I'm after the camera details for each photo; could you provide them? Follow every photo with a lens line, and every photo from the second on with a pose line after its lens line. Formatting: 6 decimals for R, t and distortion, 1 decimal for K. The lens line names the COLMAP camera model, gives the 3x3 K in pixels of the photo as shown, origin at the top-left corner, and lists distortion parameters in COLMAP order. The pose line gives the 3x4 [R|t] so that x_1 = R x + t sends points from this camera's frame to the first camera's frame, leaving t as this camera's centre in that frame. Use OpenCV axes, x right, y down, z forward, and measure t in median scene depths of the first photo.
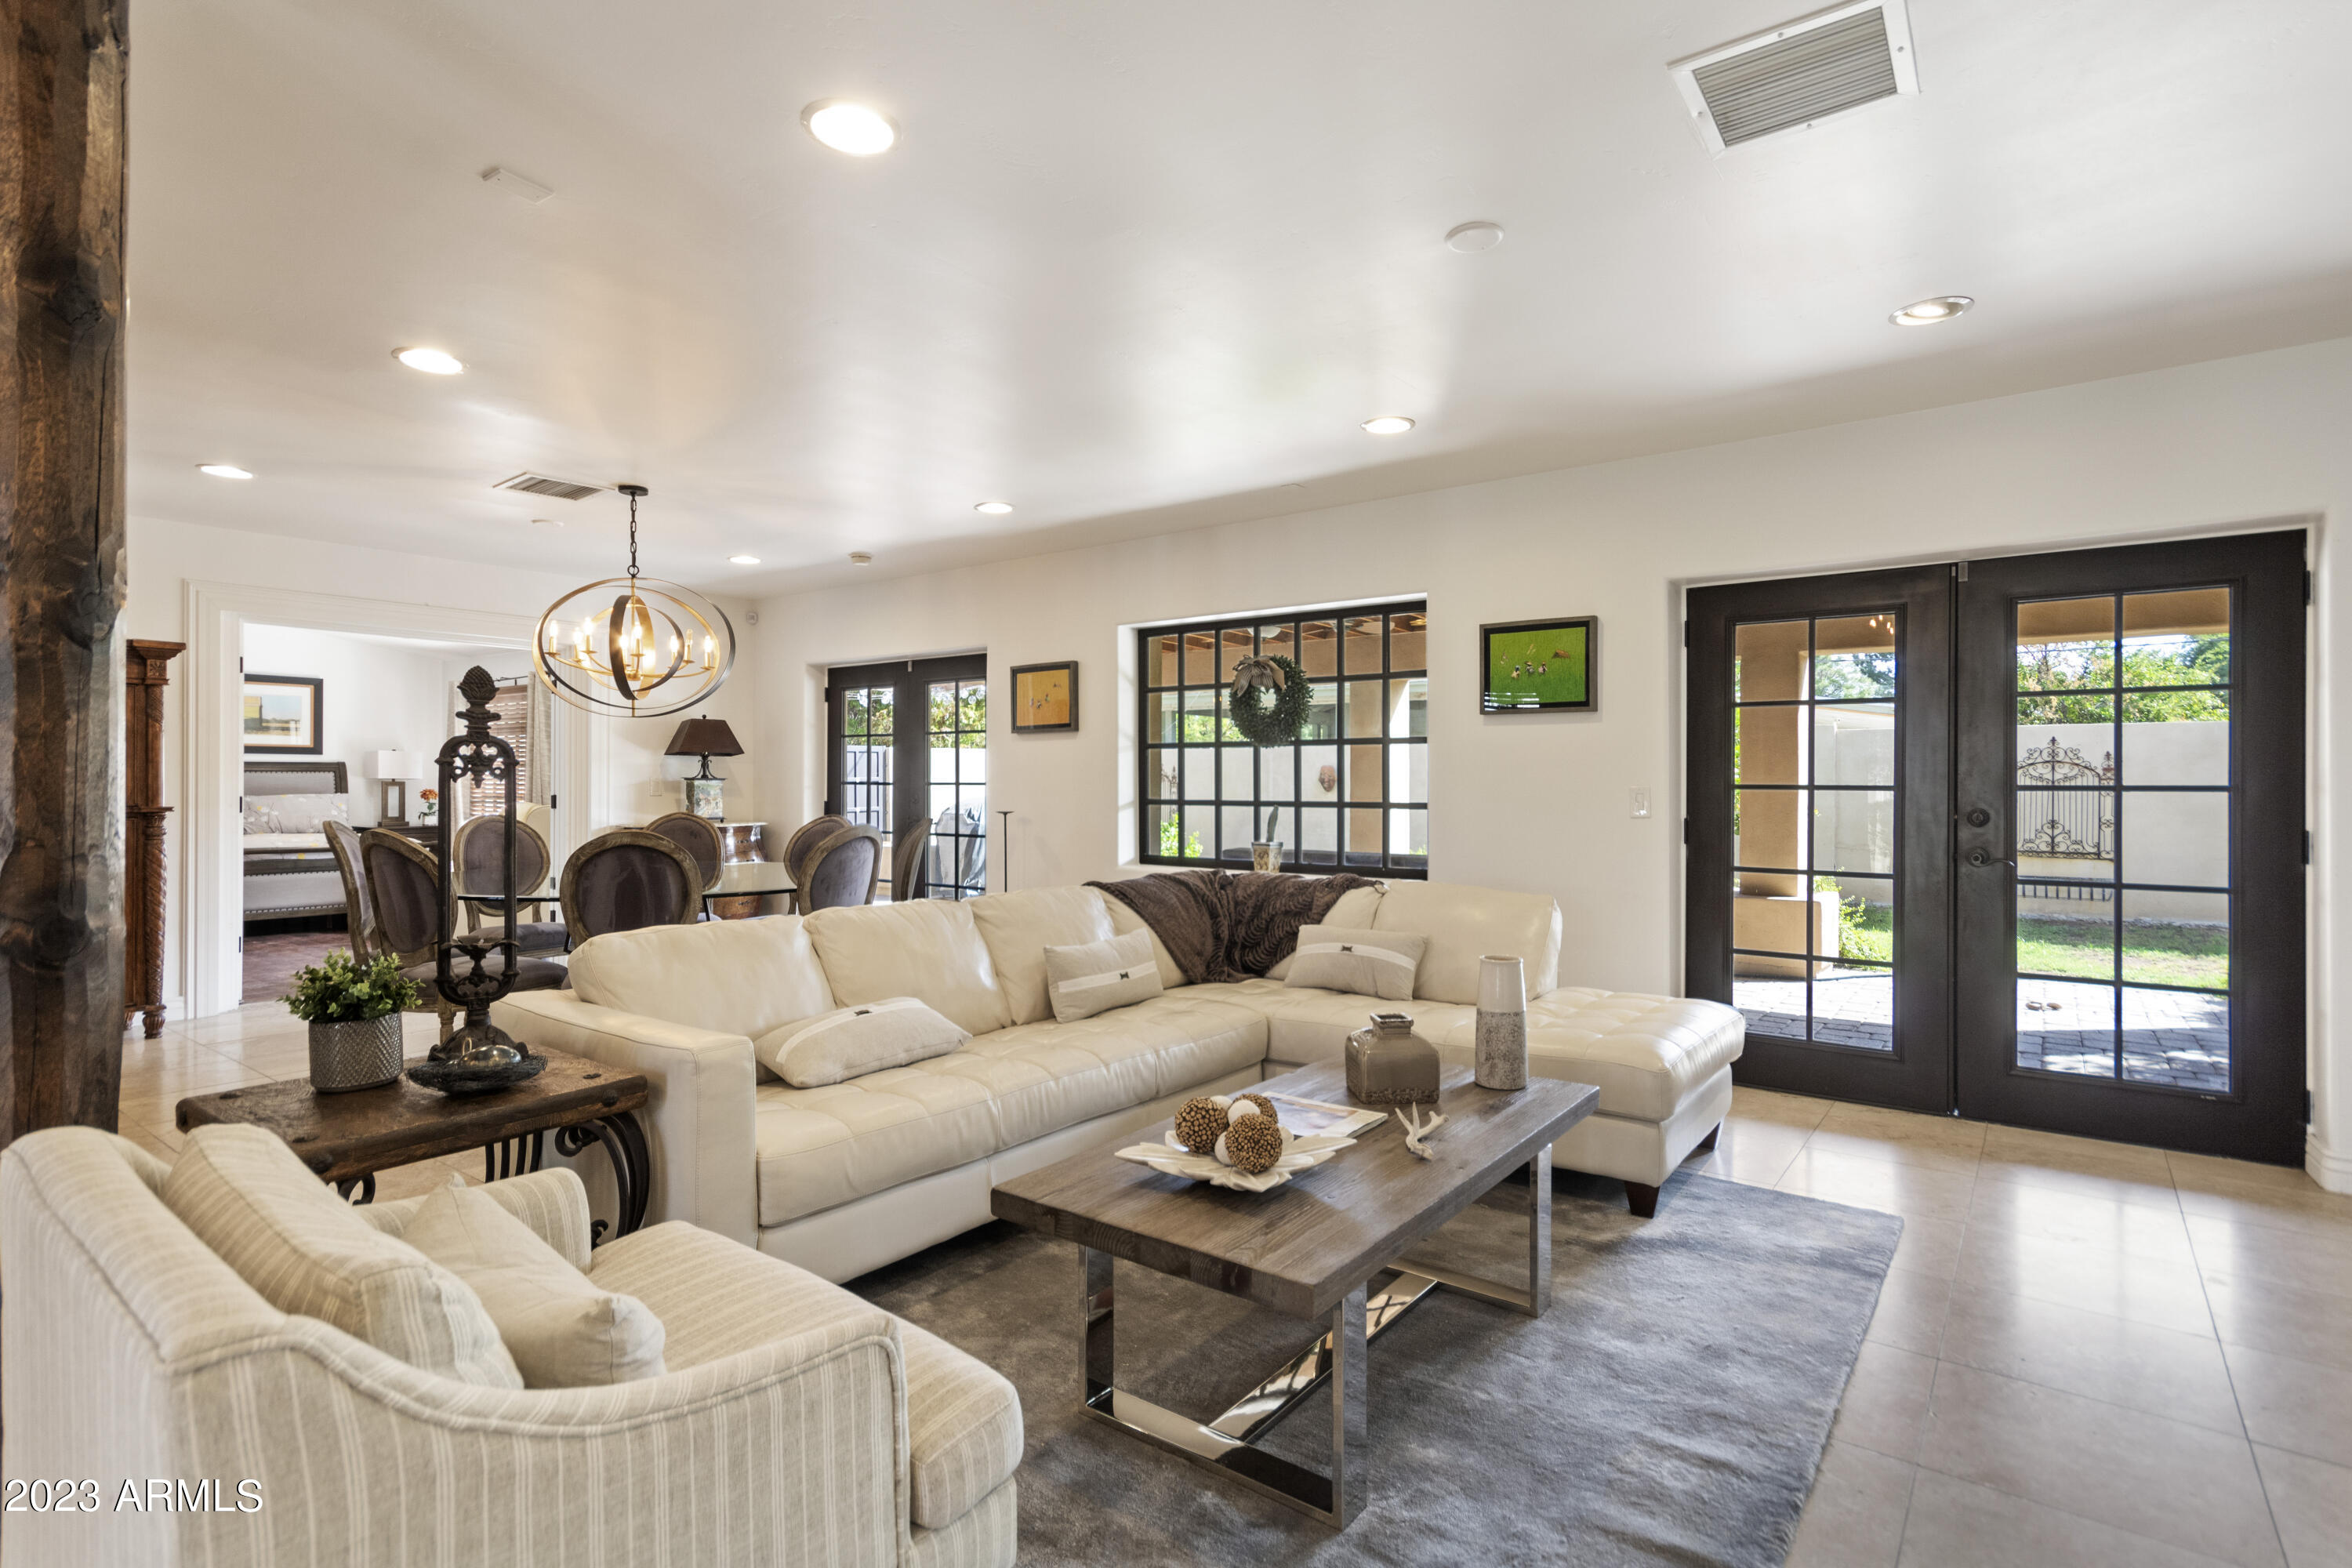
lens RADIAL K [[1139.5, 0, 1176.0], [0, 1139.5, 784.0], [0, 0, 1]] dist [0.004739, 0.000495]
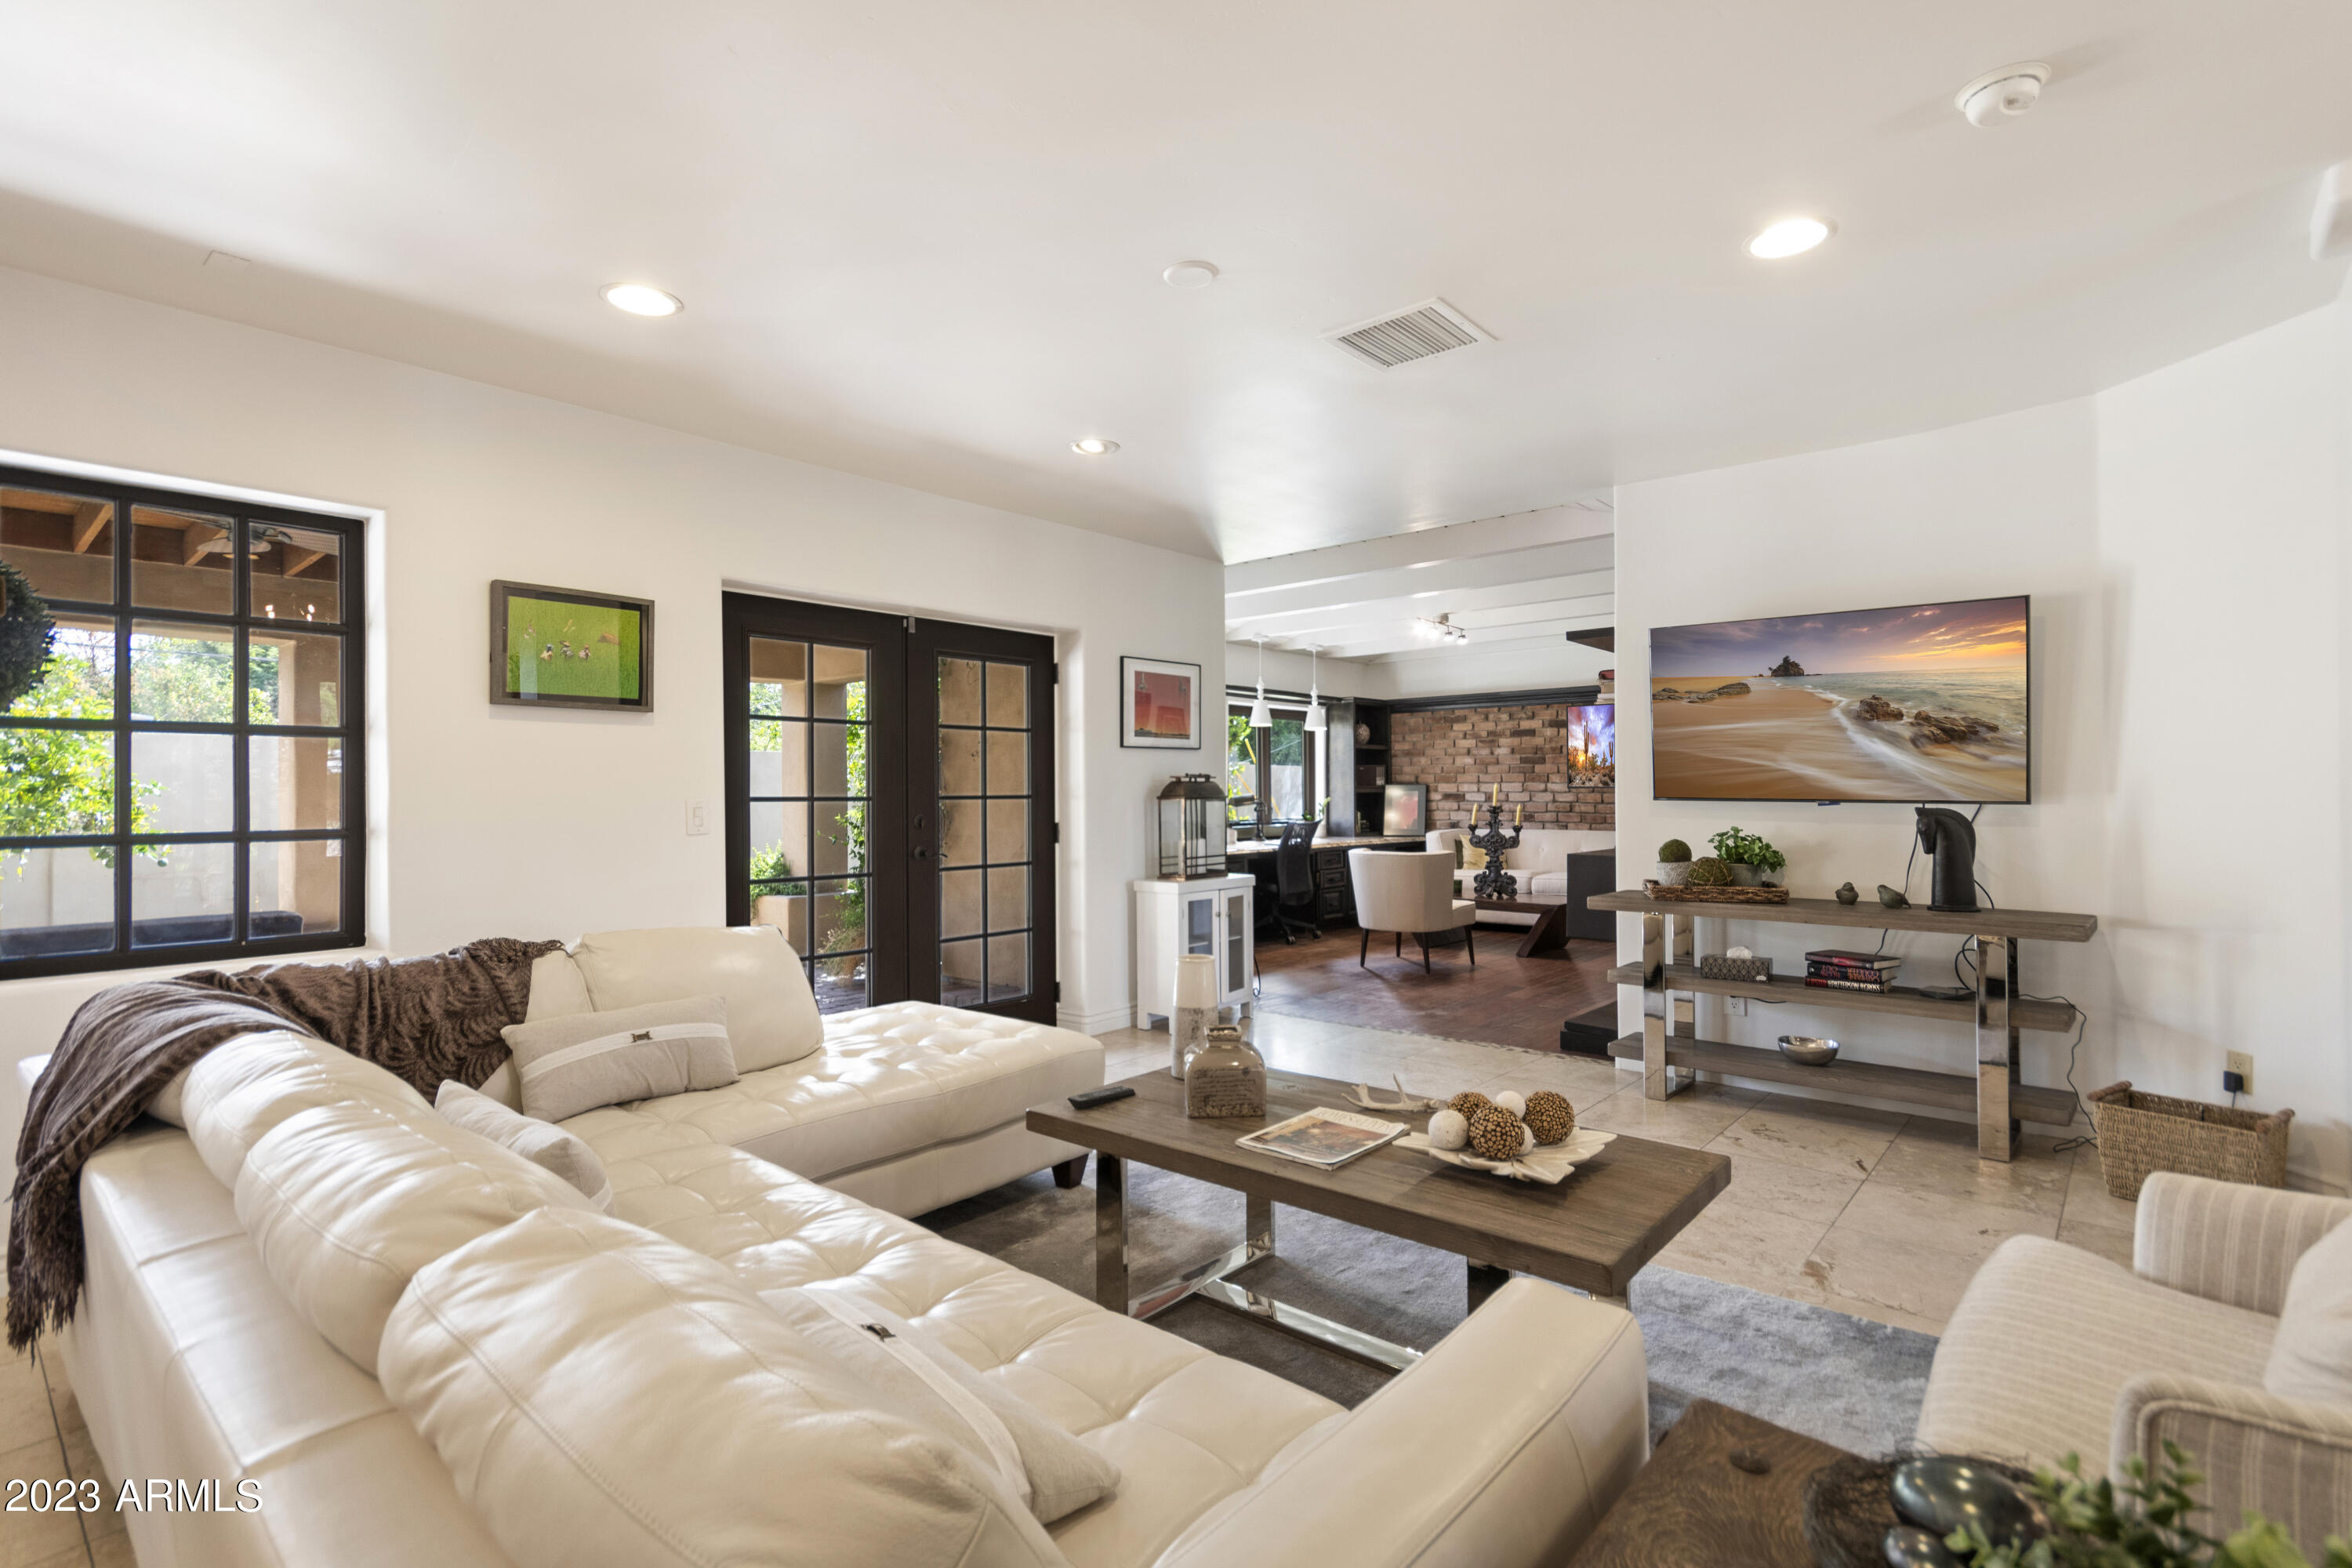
lens RADIAL K [[1106.0, 0, 1176.0], [0, 1106.0, 784.0], [0, 0, 1]] dist [0.001601, 0.000521]
pose [[0.071251, 0.007153, 0.997433, -0.366023], [0.007242, 0.999944, -0.007688, -0.000519], [-0.997432, 0.007771, 0.071195, 0.464160]]
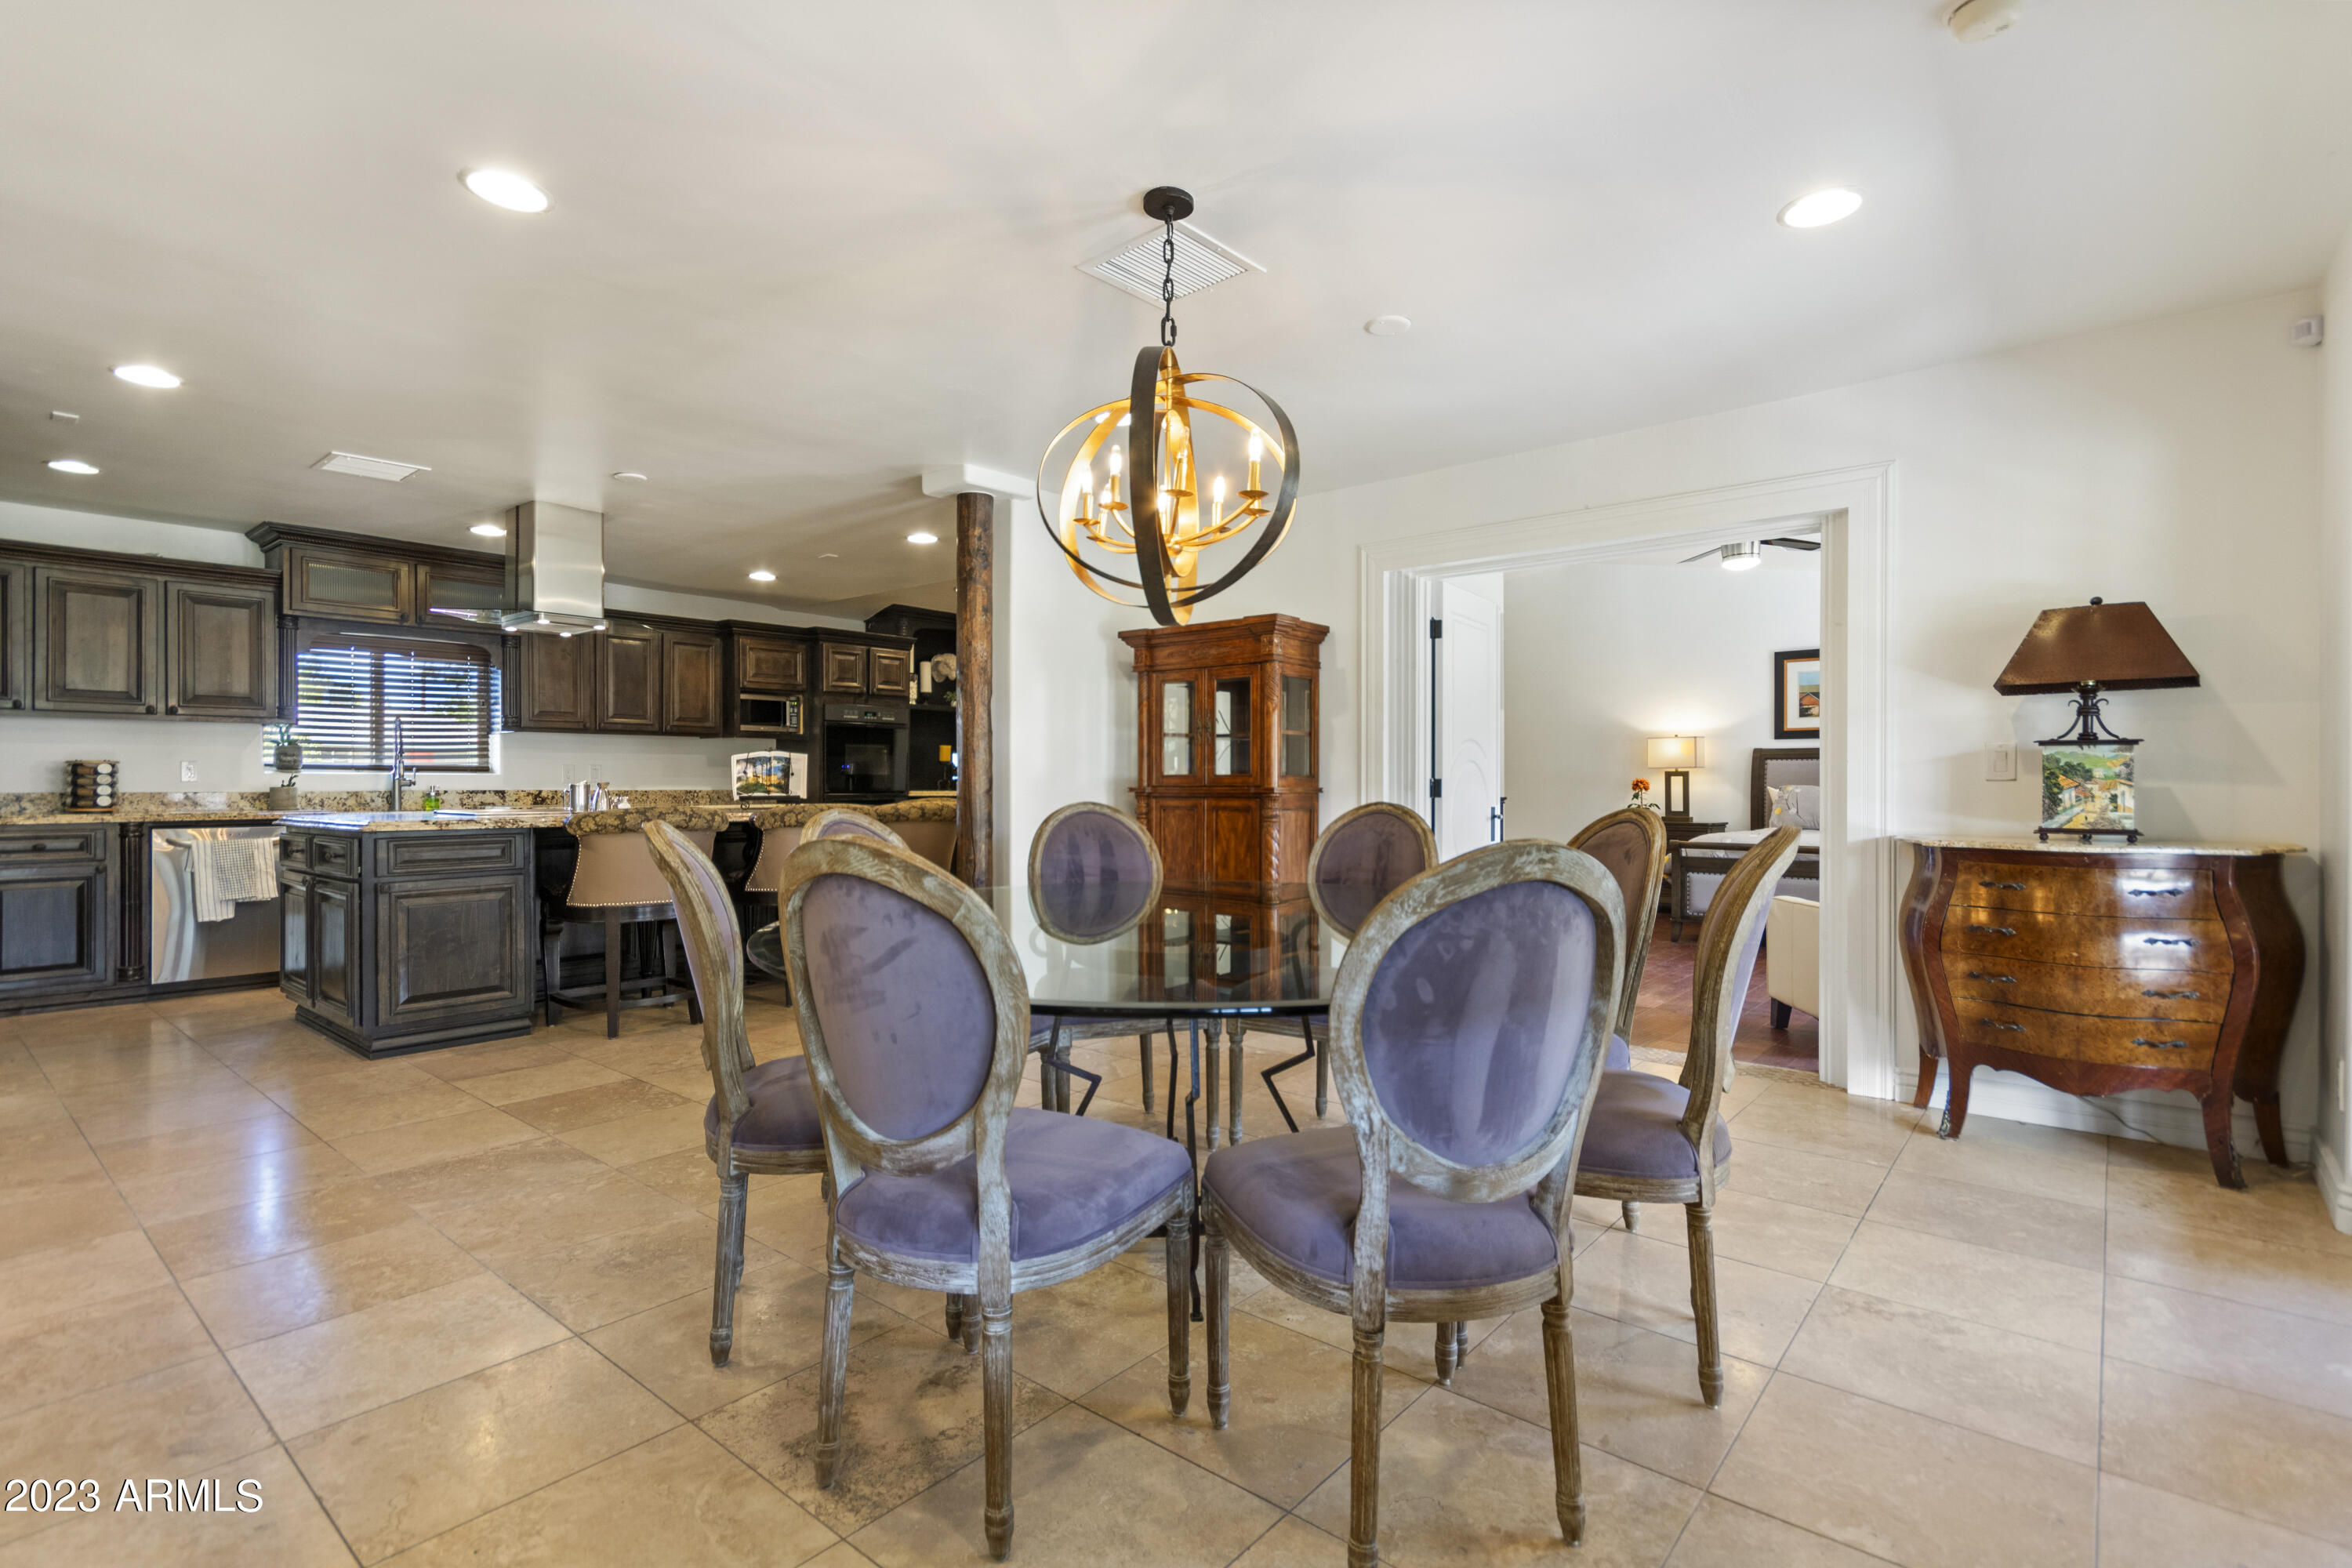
lens RADIAL K [[1106.0, 0, 1176.0], [0, 1106.0, 784.0], [0, 0, 1]] dist [0.001601, 0.000521]
pose [[-0.047987, 0.000965, -0.998848, 0.045740], [0.000205, 1.000000, 0.000956, 0.015629], [0.998848, -0.000158, -0.047987, 0.951563]]
